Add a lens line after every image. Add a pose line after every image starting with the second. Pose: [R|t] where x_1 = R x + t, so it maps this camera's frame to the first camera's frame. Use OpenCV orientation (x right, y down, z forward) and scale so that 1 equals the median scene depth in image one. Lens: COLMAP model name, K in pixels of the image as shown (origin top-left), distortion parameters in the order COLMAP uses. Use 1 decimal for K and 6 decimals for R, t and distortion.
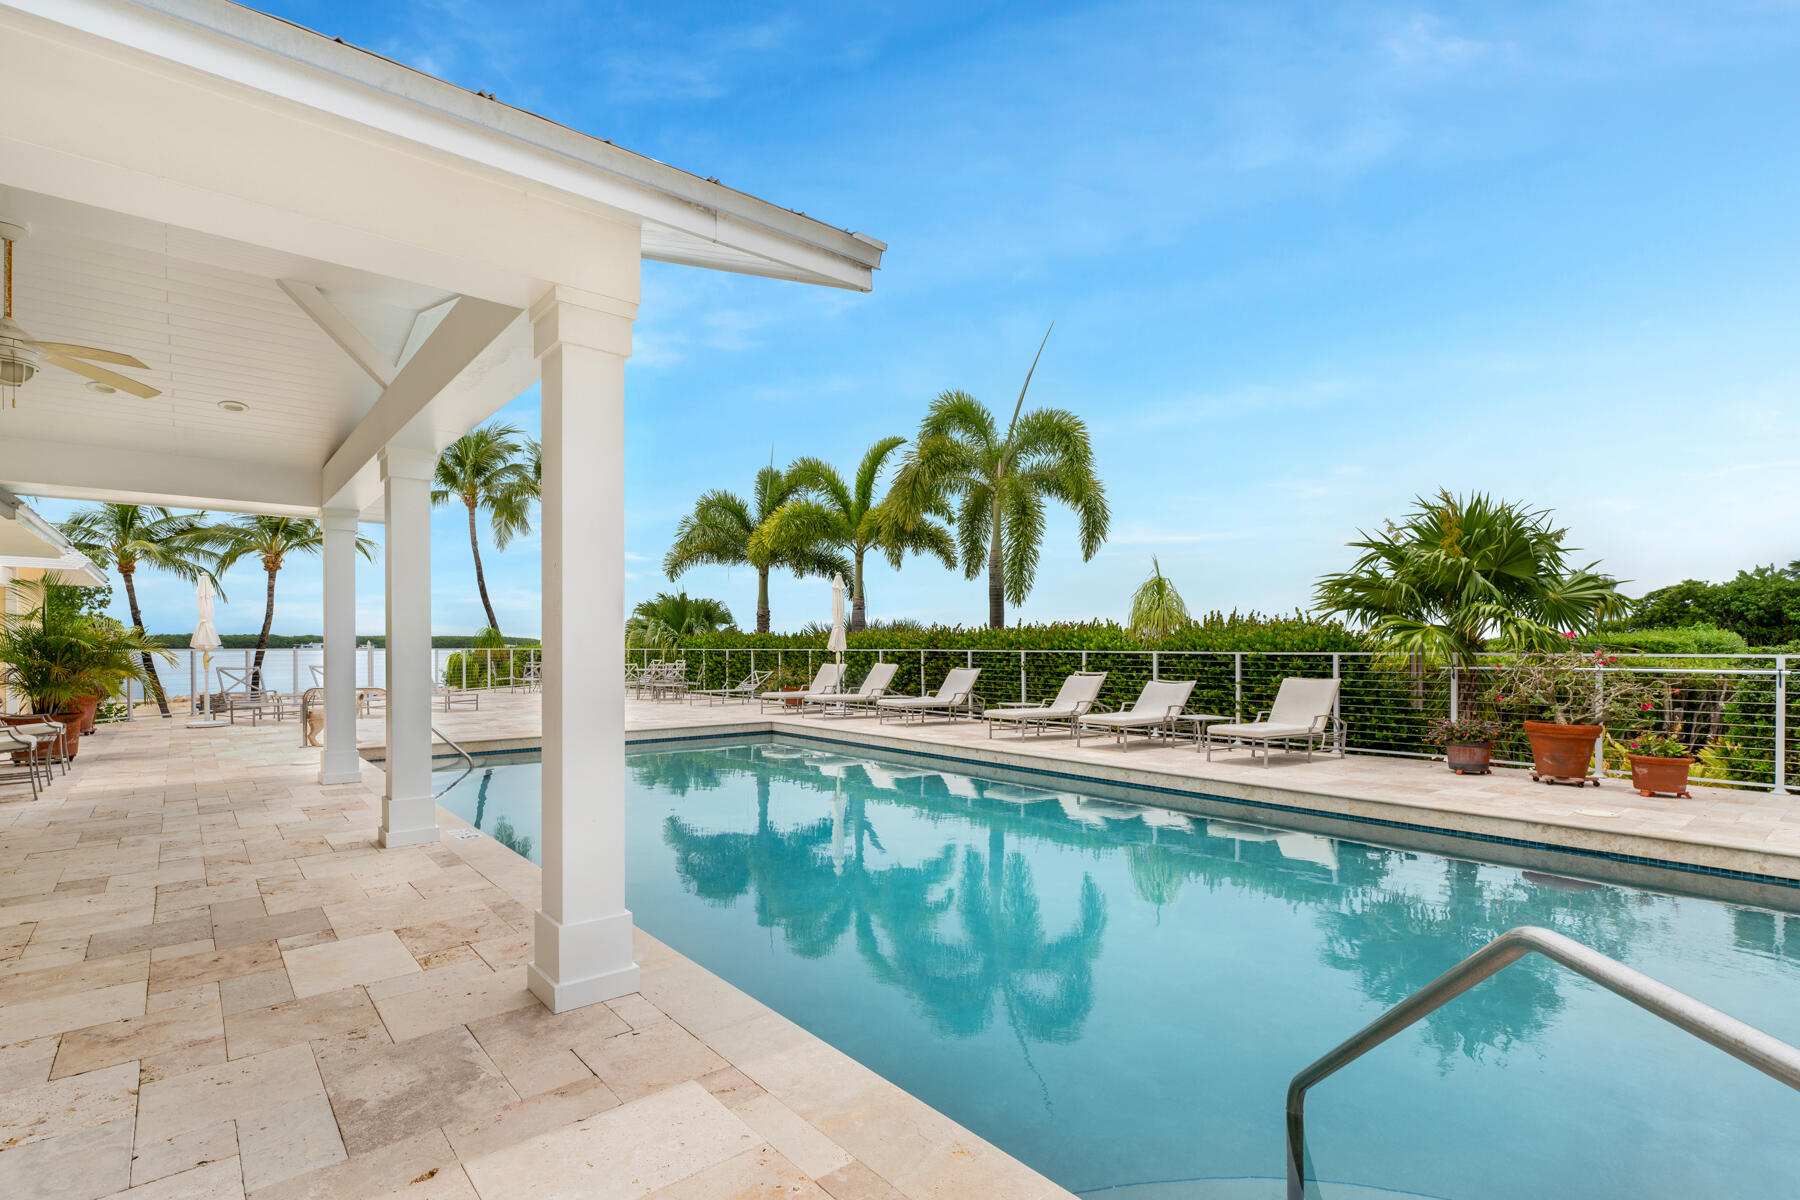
lens RADIAL K [[841.1, 0, 899.3], [0, 841.1, 644.3], [0, 0, 1]] dist [-0.000123, -0.000227]
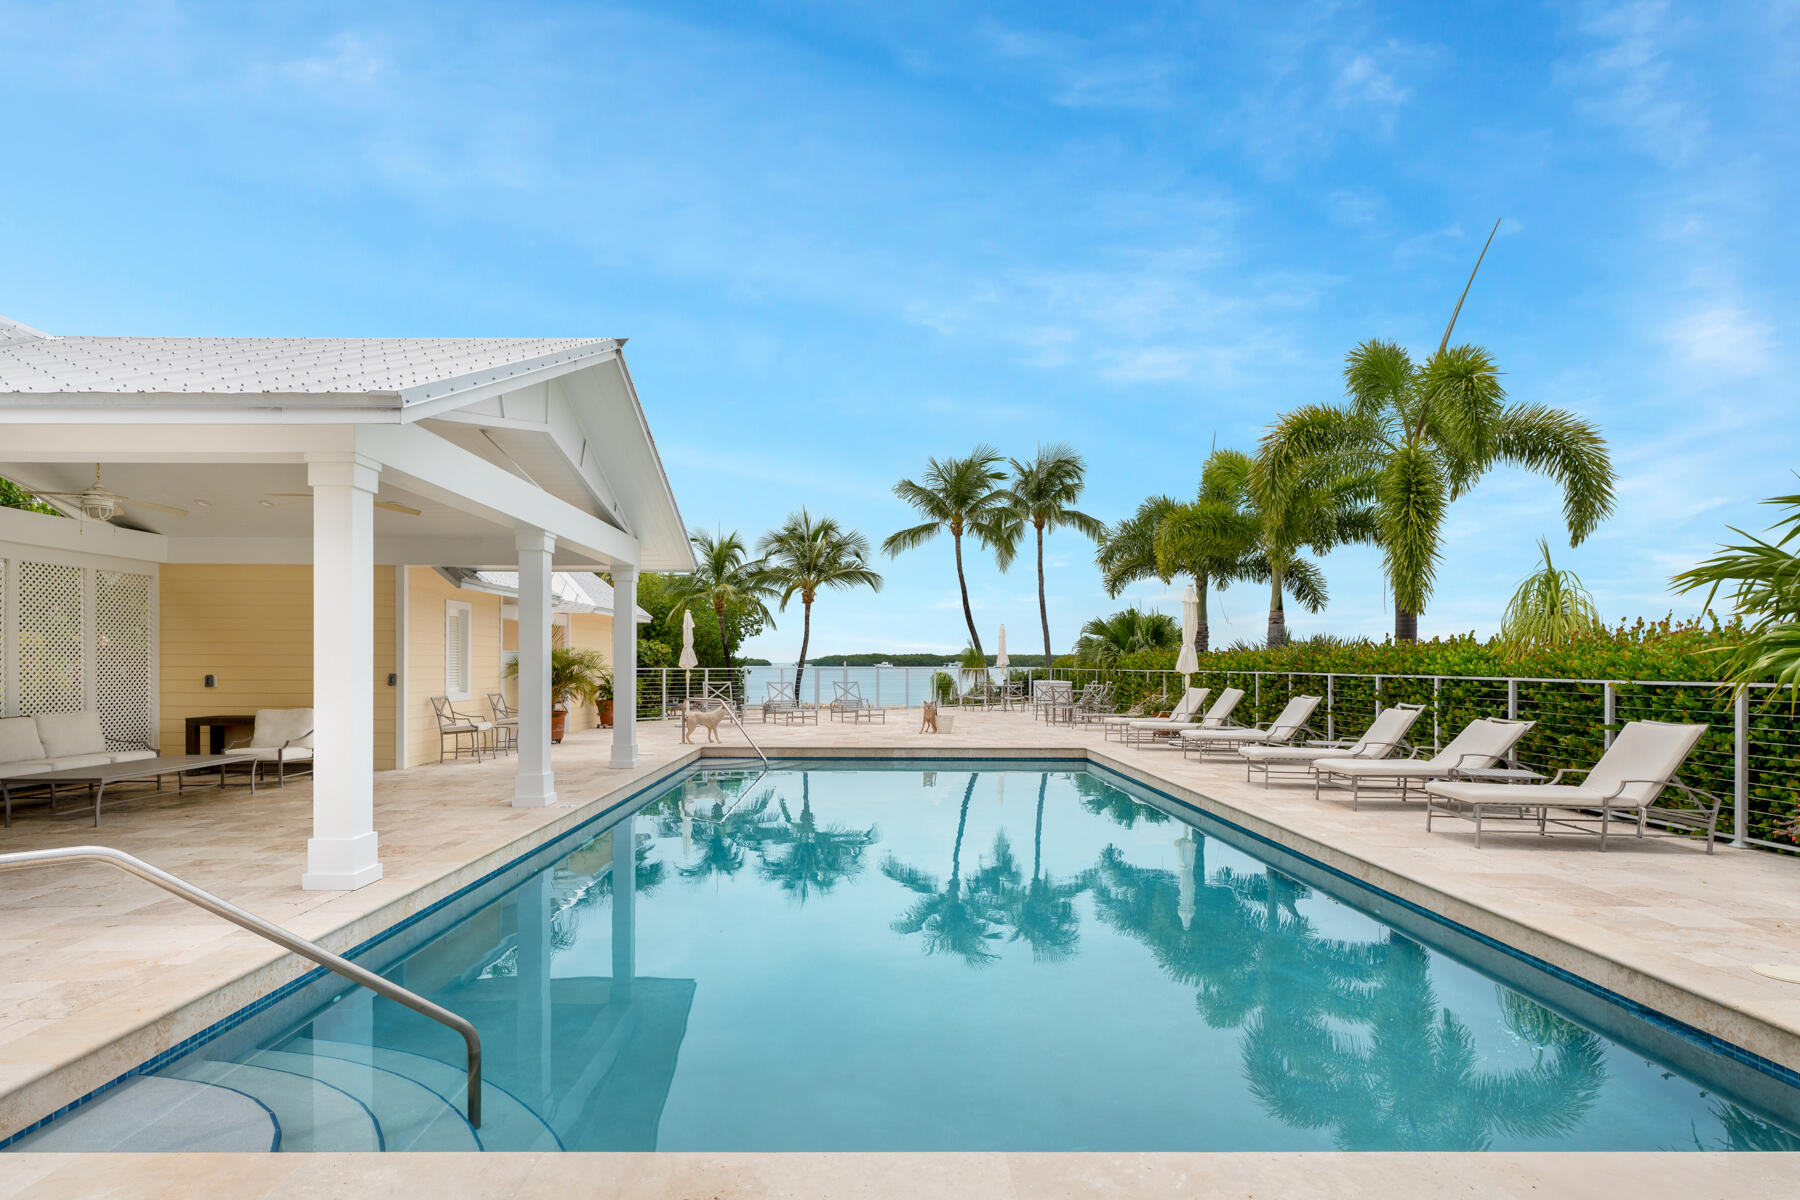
lens RADIAL K [[923.2, 0, 873.4], [0, 923.2, 644.8], [0, 0, 1]] dist [0.000168, -0.000575]
pose [[0.776843, -0.011111, -0.629596, 0.268505], [-0.001298, 0.999814, -0.019247, -0.002520], [0.629692, 0.015769, 0.776685, 0.046226]]
